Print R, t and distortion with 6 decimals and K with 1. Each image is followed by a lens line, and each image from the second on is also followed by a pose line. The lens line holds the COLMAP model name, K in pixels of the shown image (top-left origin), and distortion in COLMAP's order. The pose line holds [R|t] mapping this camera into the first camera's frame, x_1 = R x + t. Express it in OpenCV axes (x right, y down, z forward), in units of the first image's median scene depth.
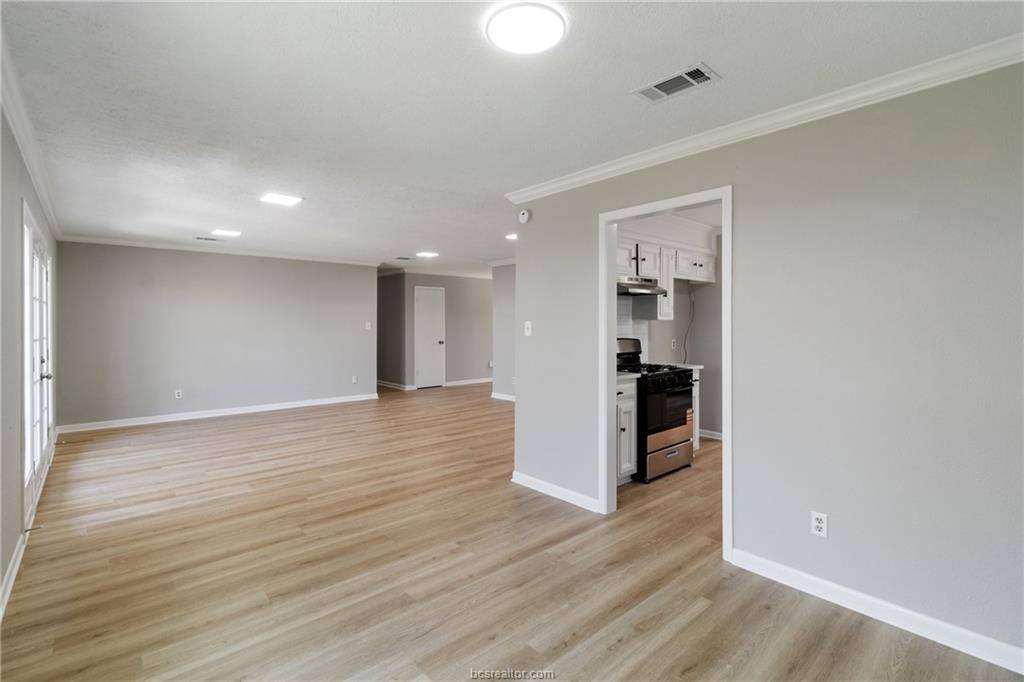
lens RADIAL K [[468.3, 0, 515.5], [0, 468.3, 332.9], [0, 0, 1]] dist [0.006600, -0.000217]
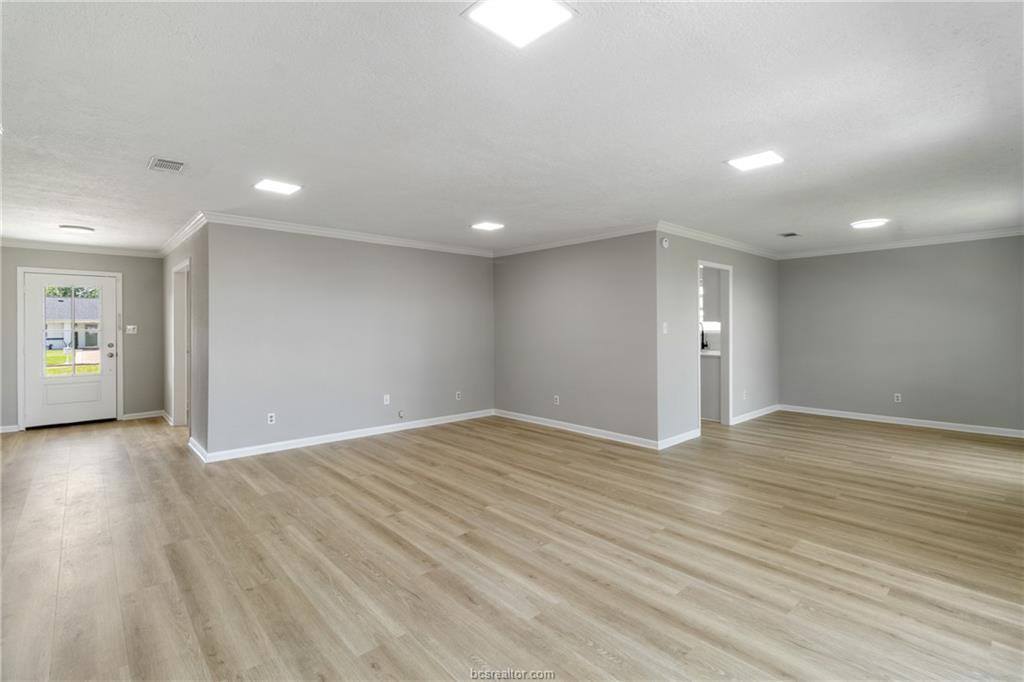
lens RADIAL K [[468.3, 0, 504.6], [0, 468.3, 324.9], [0, 0, 1]] dist [0.006600, -0.000217]
pose [[0.004787, -0.002040, 0.999986, -1.471341], [0.022845, 0.999737, 0.001930, -0.035479], [-0.999728, 0.022836, 0.004833, 1.627306]]
